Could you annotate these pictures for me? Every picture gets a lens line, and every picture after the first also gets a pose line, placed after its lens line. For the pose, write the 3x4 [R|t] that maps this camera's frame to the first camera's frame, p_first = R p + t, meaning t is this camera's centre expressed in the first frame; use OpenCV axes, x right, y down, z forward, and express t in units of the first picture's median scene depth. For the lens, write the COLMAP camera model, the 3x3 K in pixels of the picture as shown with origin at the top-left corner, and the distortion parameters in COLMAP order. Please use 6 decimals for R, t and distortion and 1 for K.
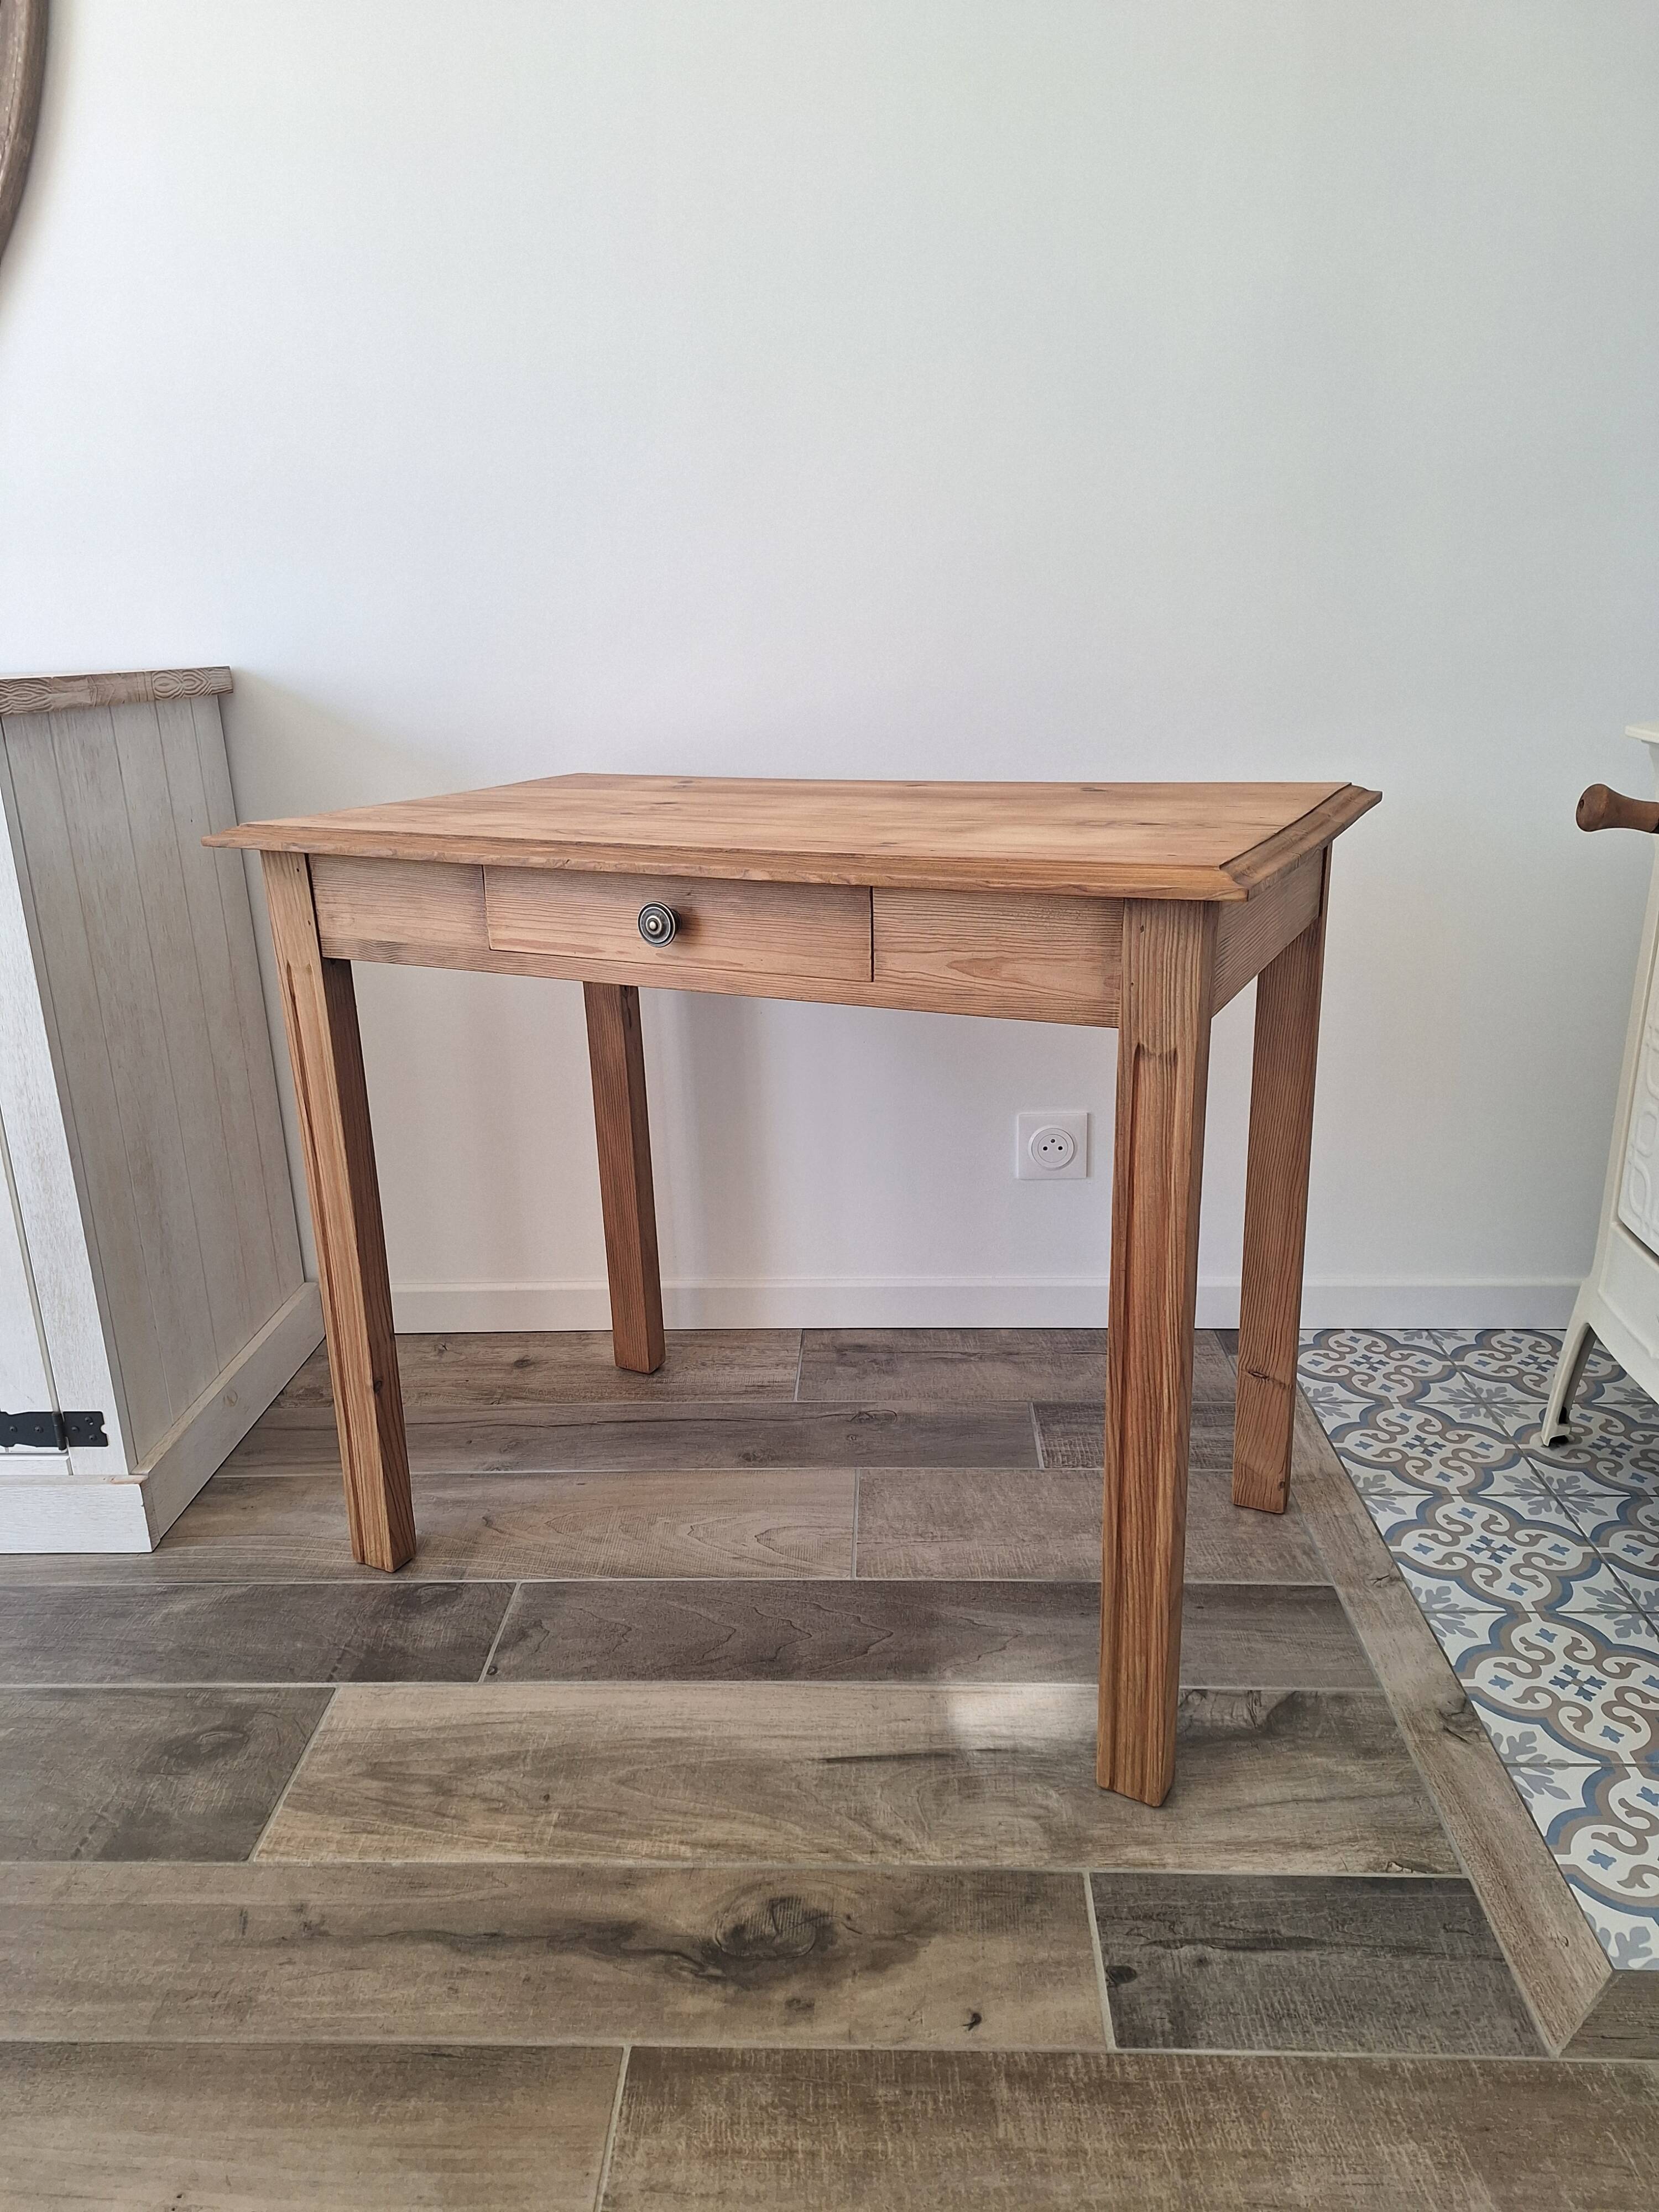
lens RADIAL K [[1558.5, 0, 819.3], [0, 1558.5, 1111.3], [0, 0, 1]] dist [0.070585, -0.085877]
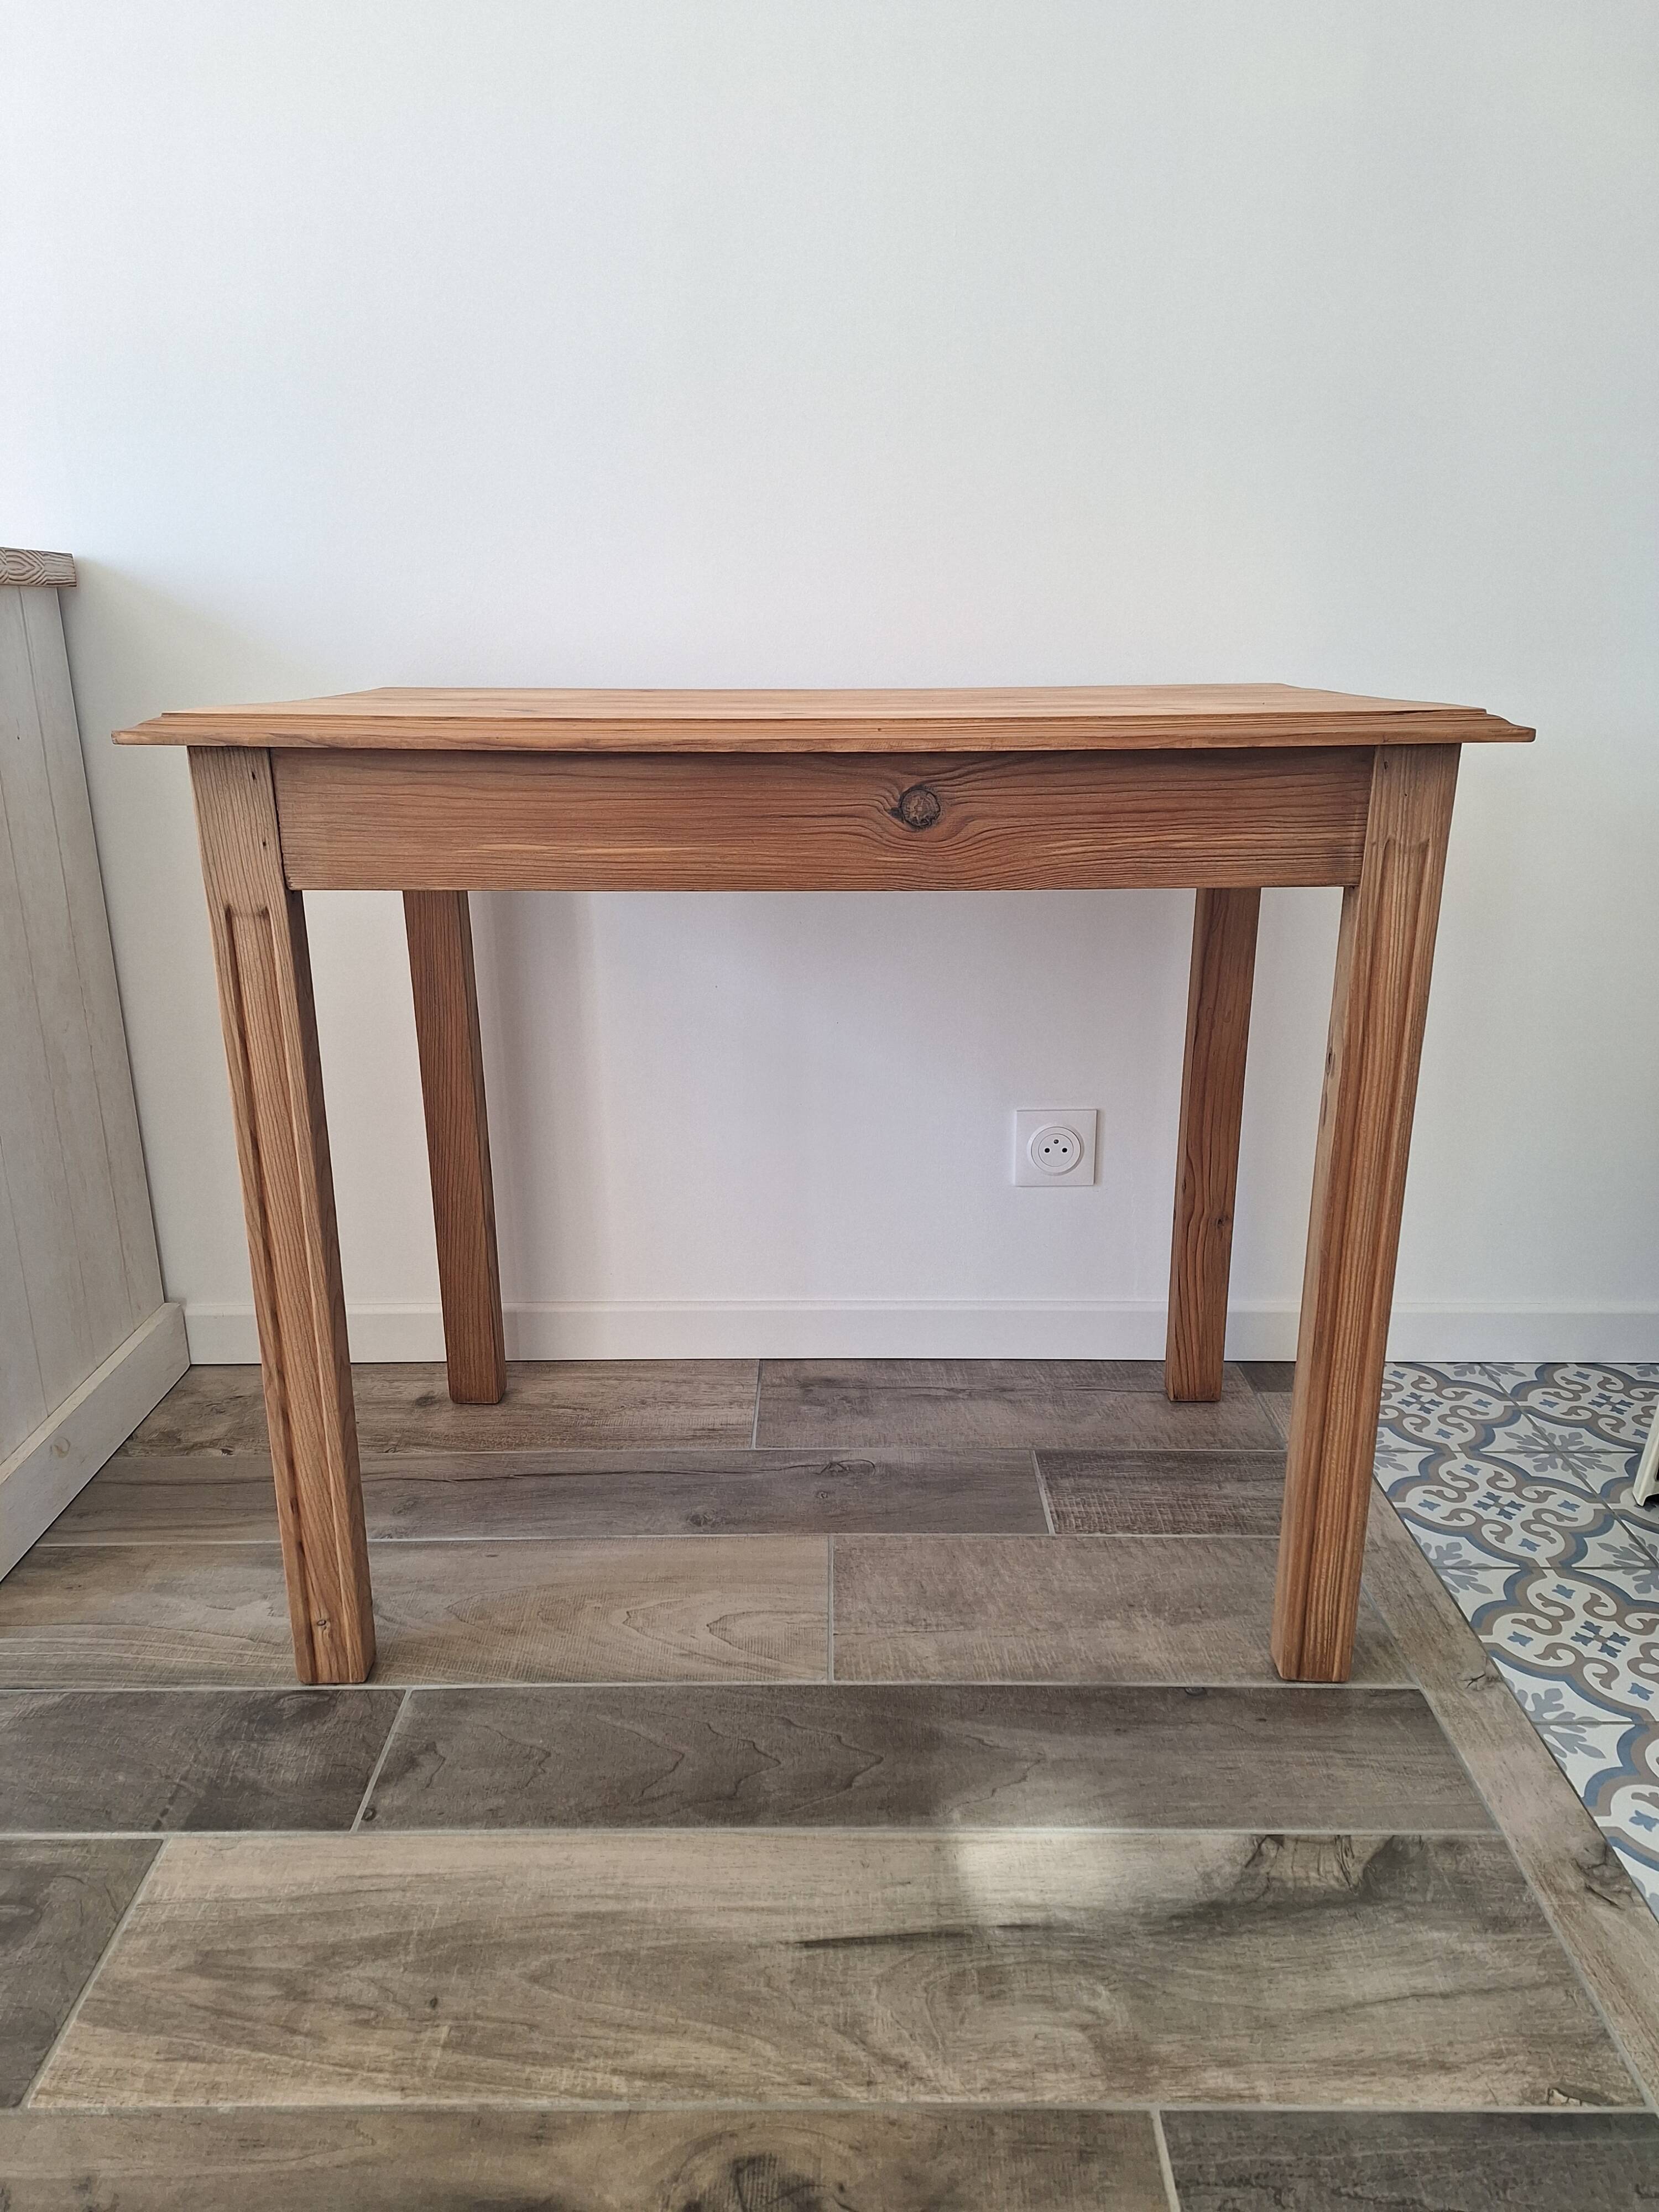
lens RADIAL K [[1560.4, 0, 825.2], [0, 1560.4, 1107.0], [0, 0, 1]] dist [0.054973, -0.060263]
pose [[0.998904, 0.010280, 0.045671, -0.023060], [-0.010022, 0.999932, -0.005881, 0.009153], [-0.045729, 0.005417, 0.998939, 0.216714]]
